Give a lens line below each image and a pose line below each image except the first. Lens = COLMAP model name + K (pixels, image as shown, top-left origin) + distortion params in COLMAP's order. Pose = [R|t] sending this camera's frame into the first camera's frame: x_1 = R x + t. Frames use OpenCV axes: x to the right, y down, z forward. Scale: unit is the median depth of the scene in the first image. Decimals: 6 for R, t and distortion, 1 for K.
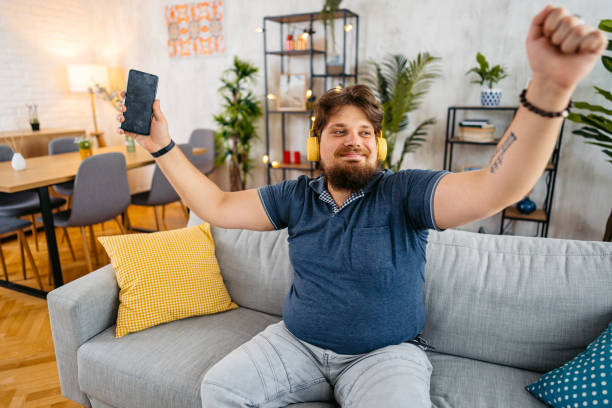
lens RADIAL K [[425.2, 0, 306.0], [0, 425.2, 204.0], [0, 0, 1]] dist [0.002004, -0.001408]
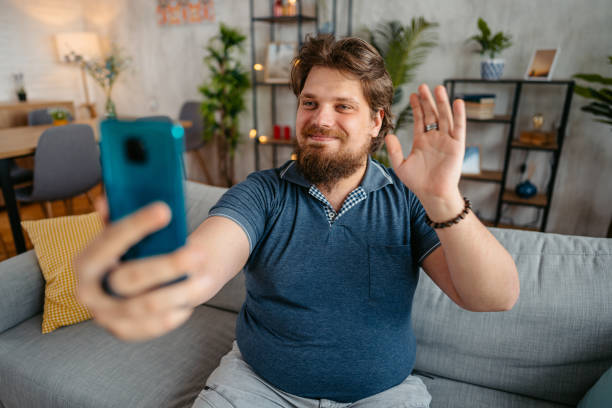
lens RADIAL K [[413.7, 0, 306.0], [0, 413.7, 204.0], [0, 0, 1]] dist [0.000319, 0.002331]
pose [[0.998967, 0.022068, -0.039733, 0.070056], [-0.019594, 0.997908, 0.061617, -0.008965], [0.041010, -0.060775, 0.997309, 0.076735]]
